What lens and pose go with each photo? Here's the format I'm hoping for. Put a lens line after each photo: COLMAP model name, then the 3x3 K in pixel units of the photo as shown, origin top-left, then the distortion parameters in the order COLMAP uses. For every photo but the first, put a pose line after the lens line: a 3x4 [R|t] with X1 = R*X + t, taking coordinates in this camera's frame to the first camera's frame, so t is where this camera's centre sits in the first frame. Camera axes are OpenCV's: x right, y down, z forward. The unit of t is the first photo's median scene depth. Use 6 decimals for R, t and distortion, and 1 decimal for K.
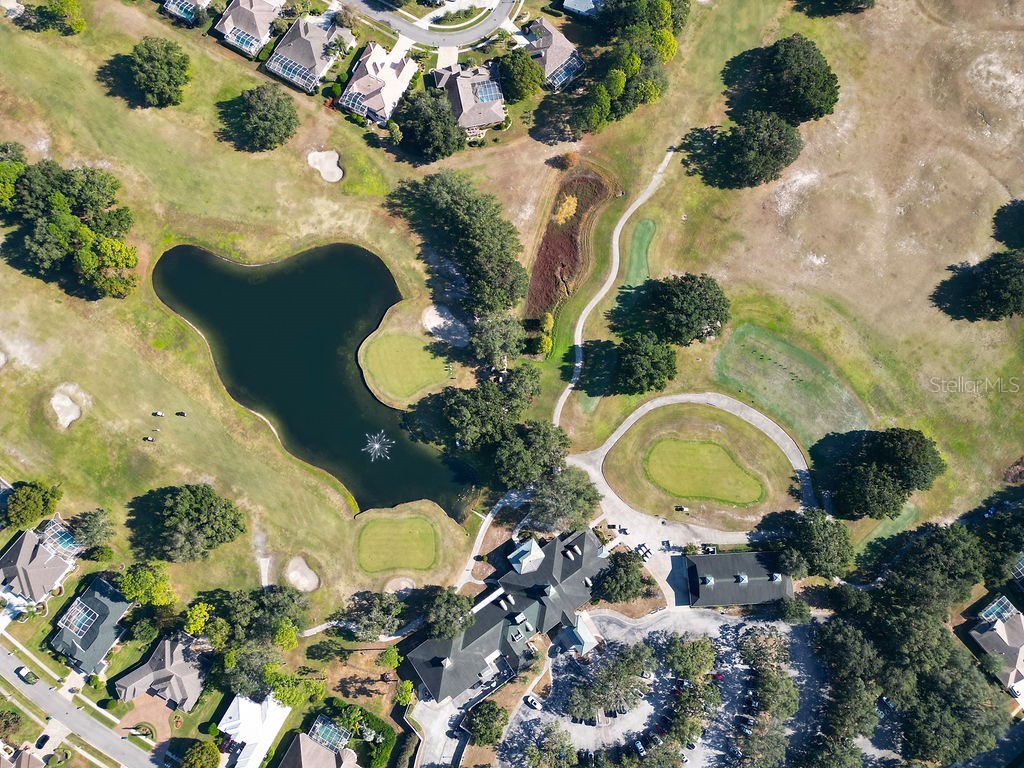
lens RADIAL K [[719.9, 0, 515.5], [0, 719.9, 383.0], [0, 0, 1]] dist [0.071680, -0.062458]
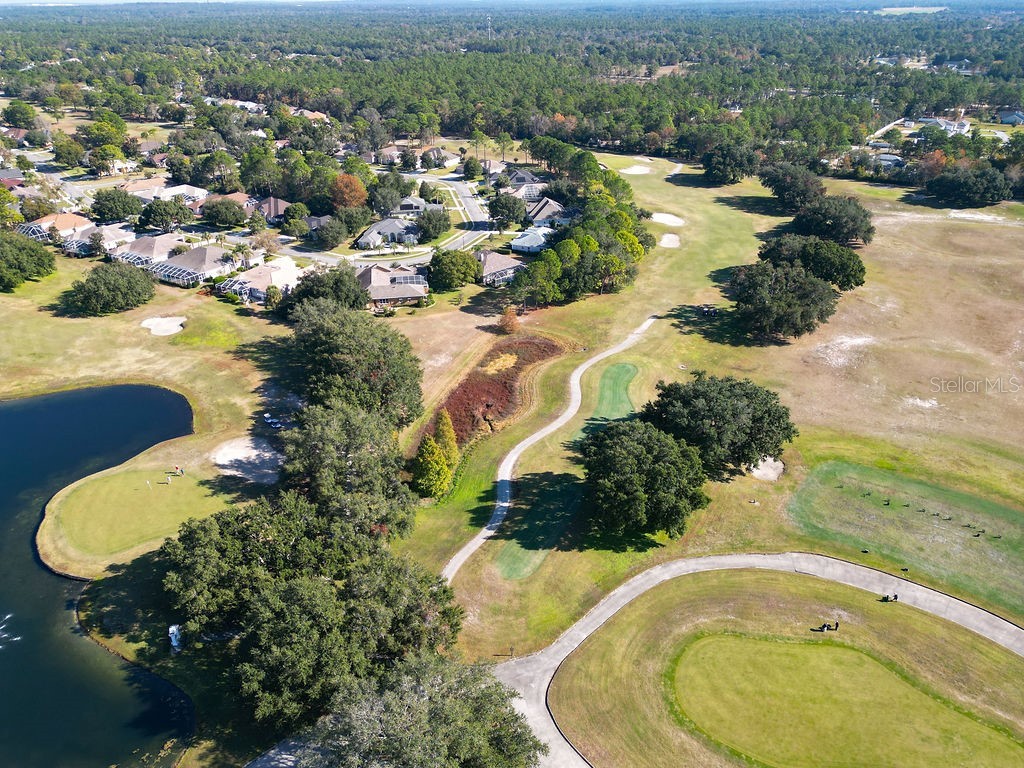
lens RADIAL K [[719.9, 0, 516.5], [0, 719.9, 382.8], [0, 0, 1]] dist [0.071680, -0.062458]
pose [[0.999406, 0.005540, -0.034012, 0.112444], [-0.029594, 0.643644, -0.764752, 0.283327], [0.017655, 0.765305, 0.643426, 0.623622]]
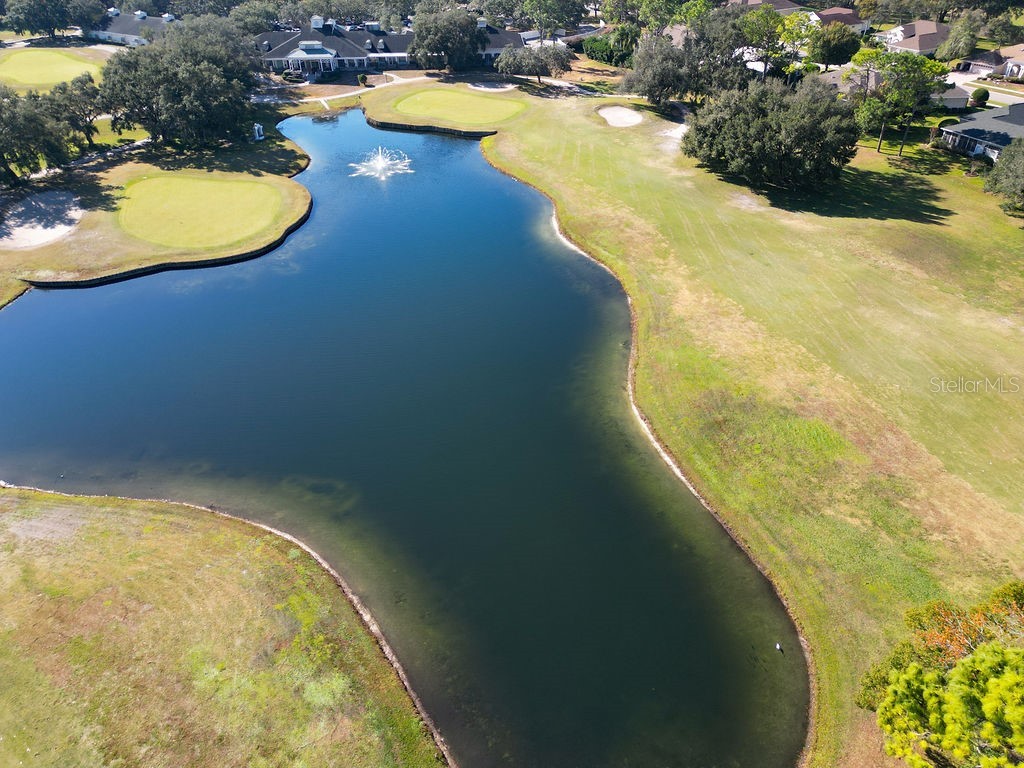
lens RADIAL K [[719.9, 0, 518.6], [0, 719.9, 386.8], [0, 0, 1]] dist [0.071680, -0.062458]
pose [[-0.849091, -0.297595, 0.436443, -0.503529], [0.517971, -0.306869, 0.798459, -0.282098], [-0.103686, 0.904029, 0.414705, 0.897860]]
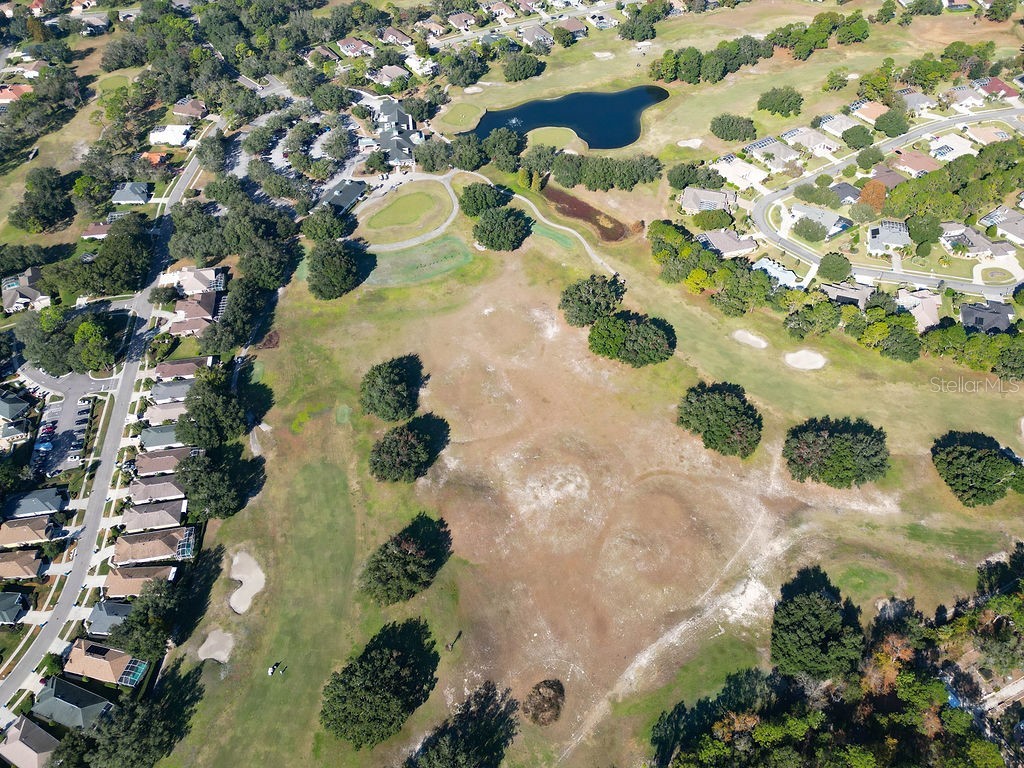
lens RADIAL K [[719.9, 0, 516.4], [0, 719.9, 379.5], [0, 0, 1]] dist [0.071680, -0.062458]
pose [[-0.462832, 0.663879, -0.587410, 1.252794], [-0.864586, -0.191823, 0.464430, -0.849906], [0.195646, 0.722820, 0.662762, 0.259557]]
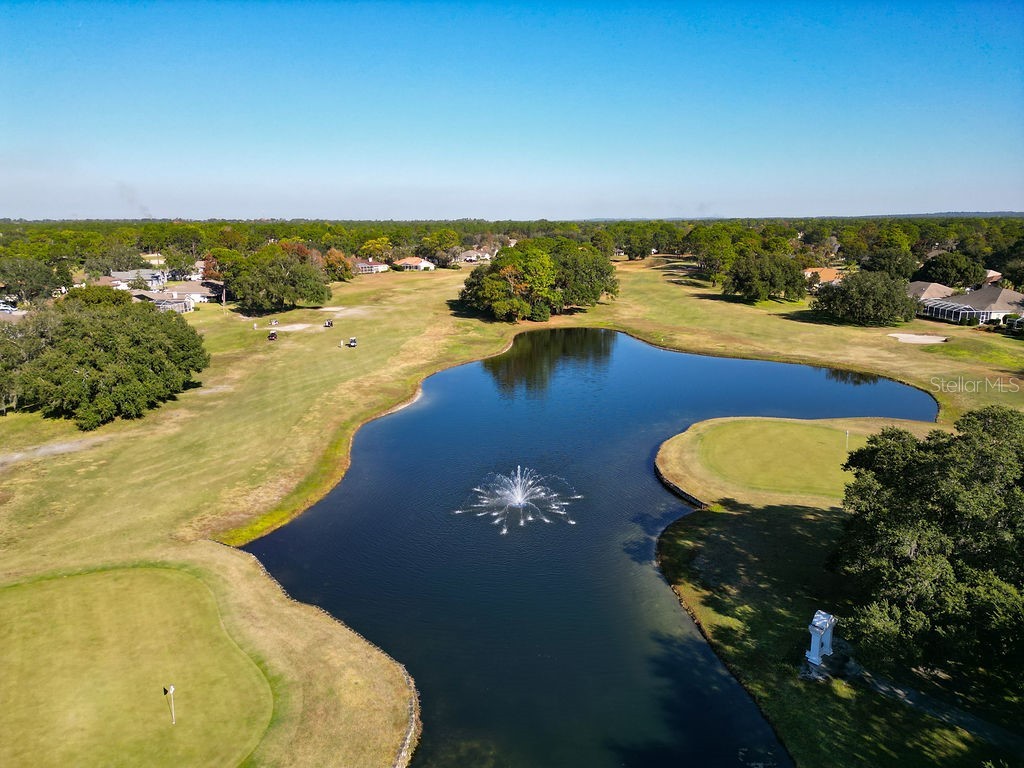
lens RADIAL K [[719.9, 0, 516.1], [0, 719.9, 385.2], [0, 0, 1]] dist [0.071680, -0.062458]
pose [[0.555600, 0.182473, -0.811179, 0.000547], [-0.811939, 0.329182, -0.482072, 0.188431], [0.179060, 0.926468, 0.331050, 0.856704]]
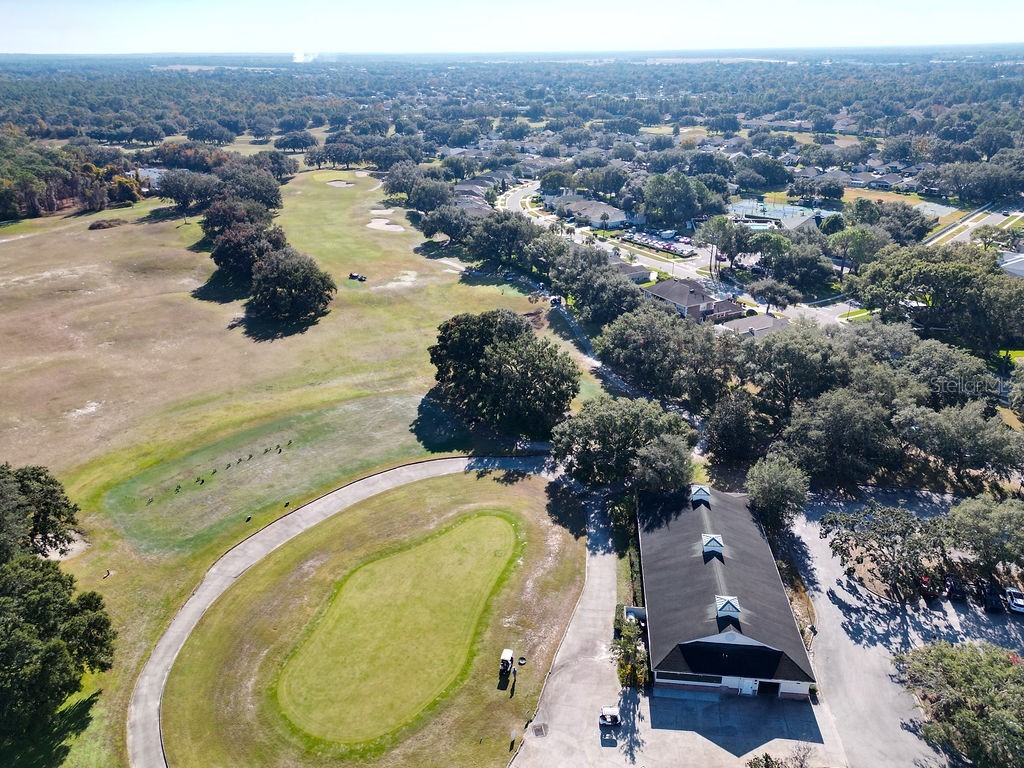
lens RADIAL K [[719.9, 0, 515.1], [0, 719.9, 380.3], [0, 0, 1]] dist [0.071680, -0.062458]
pose [[0.155806, -0.409365, 0.898969, -0.000817], [0.967753, 0.245627, -0.055876, 0.156447], [-0.197937, 0.878685, 0.434434, 0.712127]]
